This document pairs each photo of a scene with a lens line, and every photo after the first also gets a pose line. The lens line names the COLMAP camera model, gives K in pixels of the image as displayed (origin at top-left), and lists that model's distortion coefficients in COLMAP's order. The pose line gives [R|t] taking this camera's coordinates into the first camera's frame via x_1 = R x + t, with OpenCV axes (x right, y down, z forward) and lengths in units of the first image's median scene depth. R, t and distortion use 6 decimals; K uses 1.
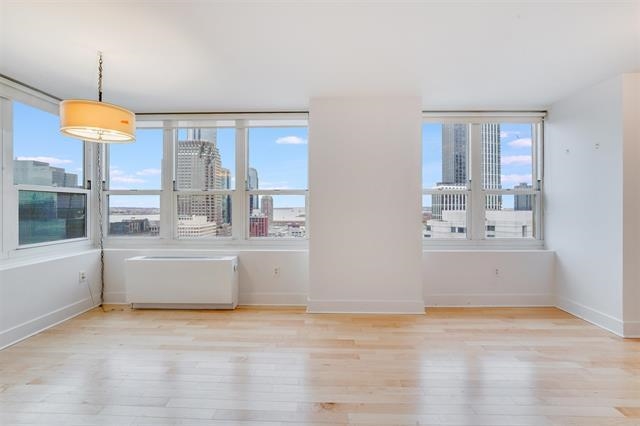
lens RADIAL K [[269.4, 0, 320.2], [0, 269.4, 208.5], [0, 0, 1]] dist [-0.012959, 0.002069]
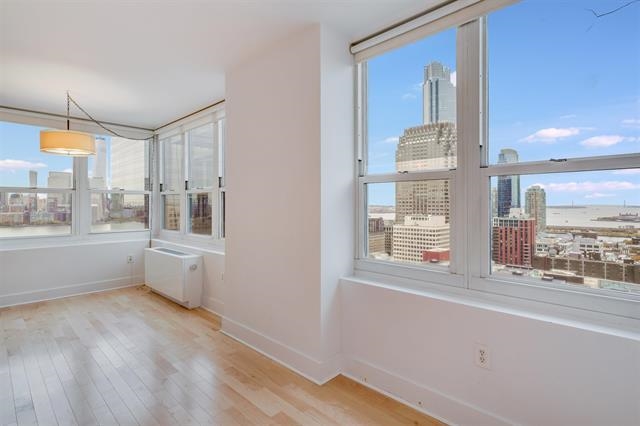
lens RADIAL K [[345.9, 0, 316.1], [0, 345.9, 201.0], [0, 0, 1]] dist [-0.005826, -0.001674]
pose [[0.710536, -0.007455, -0.703621, 0.815493], [-0.003907, 0.999887, -0.014539, -0.002692], [0.703650, 0.013079, 0.710426, 0.390135]]
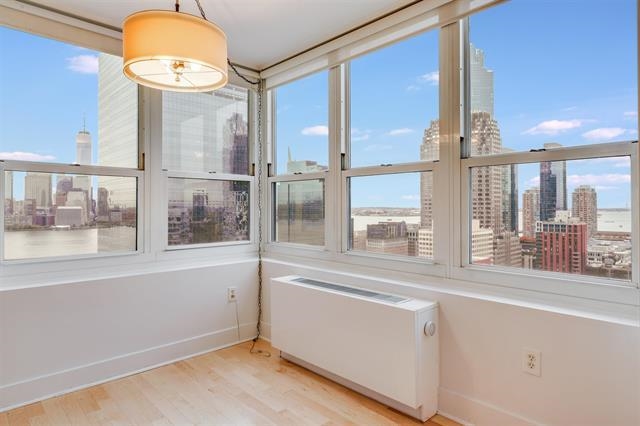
lens RADIAL K [[387.9, 0, 319.0], [0, 387.9, 203.8], [0, 0, 1]] dist [0.005504, 0.002031]
pose [[0.700109, -0.005759, -0.714012, 0.020960], [-0.003914, 0.999922, -0.011902, 0.018218], [0.714025, 0.011128, 0.700032, 0.380578]]
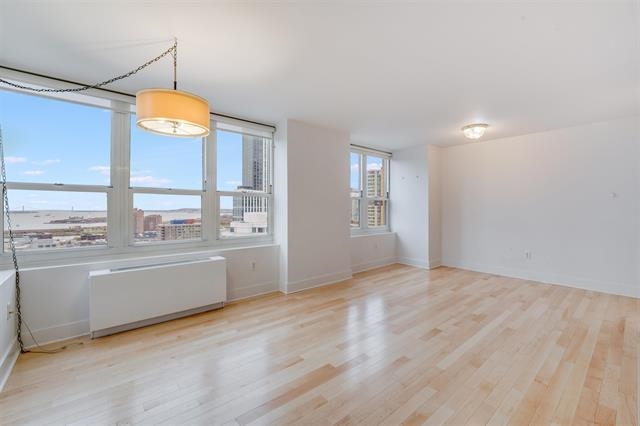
lens RADIAL K [[269.4, 0, 324.1], [0, 269.4, 211.6], [0, 0, 1]] dist [-0.012959, 0.002069]
pose [[0.741413, -0.009004, 0.670989, -0.661473], [0.006892, 0.999959, 0.005802, 0.005815], [-0.671014, 0.000323, 0.741445, -0.018303]]
